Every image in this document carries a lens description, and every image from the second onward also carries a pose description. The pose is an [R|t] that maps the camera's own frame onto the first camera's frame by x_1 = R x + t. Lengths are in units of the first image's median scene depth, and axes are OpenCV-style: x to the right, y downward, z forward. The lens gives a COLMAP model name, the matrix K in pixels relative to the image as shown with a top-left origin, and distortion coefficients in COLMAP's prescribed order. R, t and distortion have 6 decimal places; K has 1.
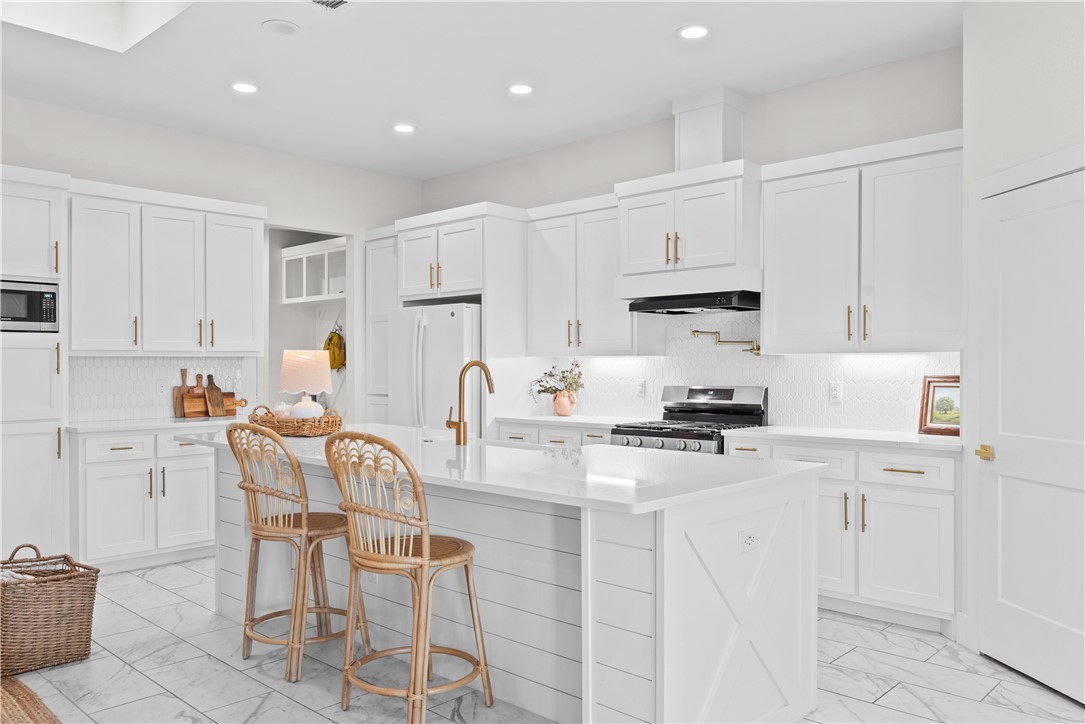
lens RADIAL K [[830.7, 0, 542.5], [0, 830.7, 364.9], [0, 0, 1]] dist [0.001002, 0.000175]
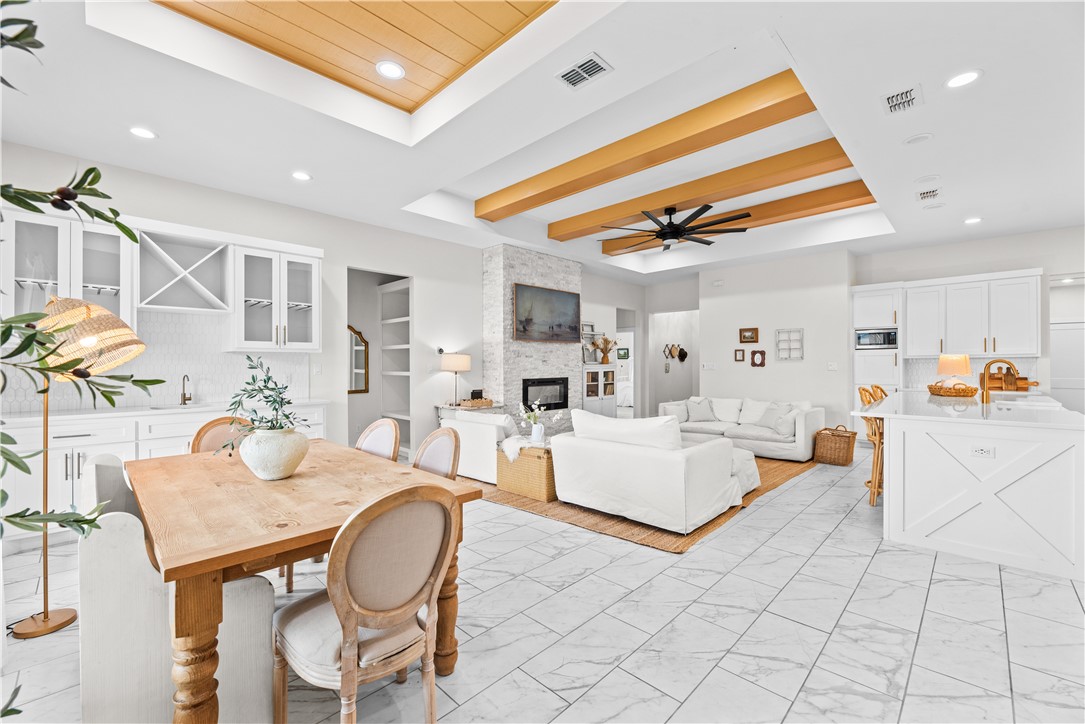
lens RADIAL K [[457.5, 0, 544.5], [0, 457.5, 365.4], [0, 0, 1]] dist [-0.000183, 0.000020]
pose [[-0.000033, 0.003847, -0.999993, 0.731318], [0.003847, 0.999985, 0.003847, 0.000189], [0.999993, -0.003847, -0.000048, -0.015970]]
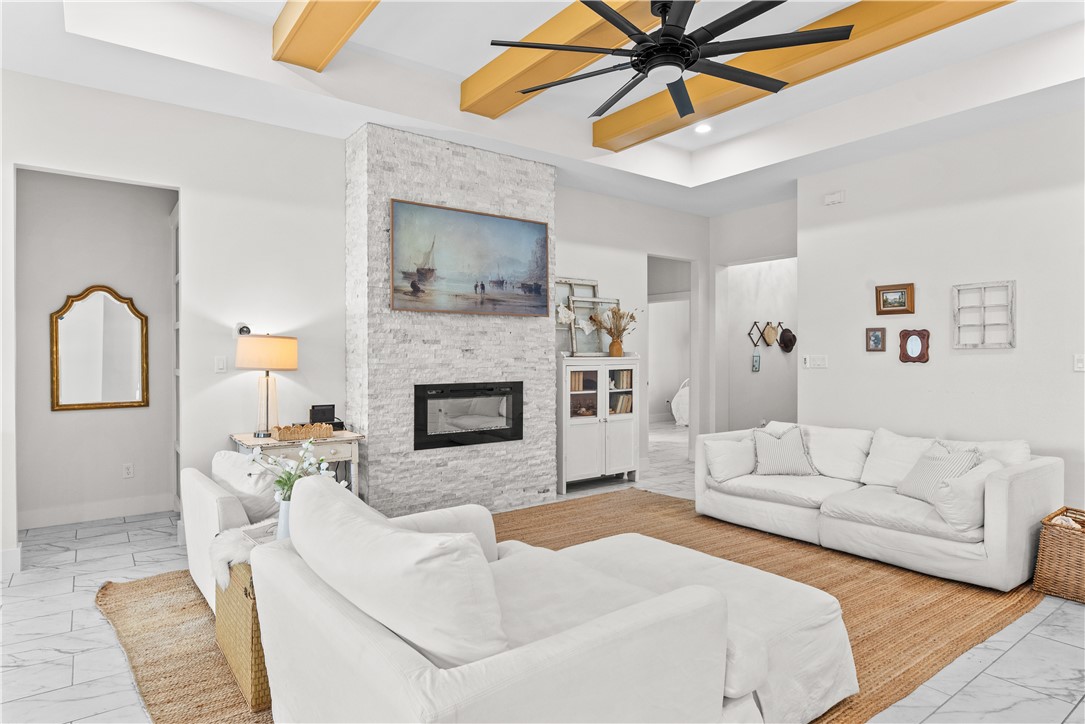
lens RADIAL K [[623.0, 0, 540.1], [0, 623.0, 357.6], [0, 0, 1]] dist [-0.001593, -0.000811]
pose [[-0.159444, 0.003594, -0.987200, 0.301803], [0.001638, 0.999993, 0.003376, 0.000555], [0.987206, -0.001079, -0.159449, 0.257767]]
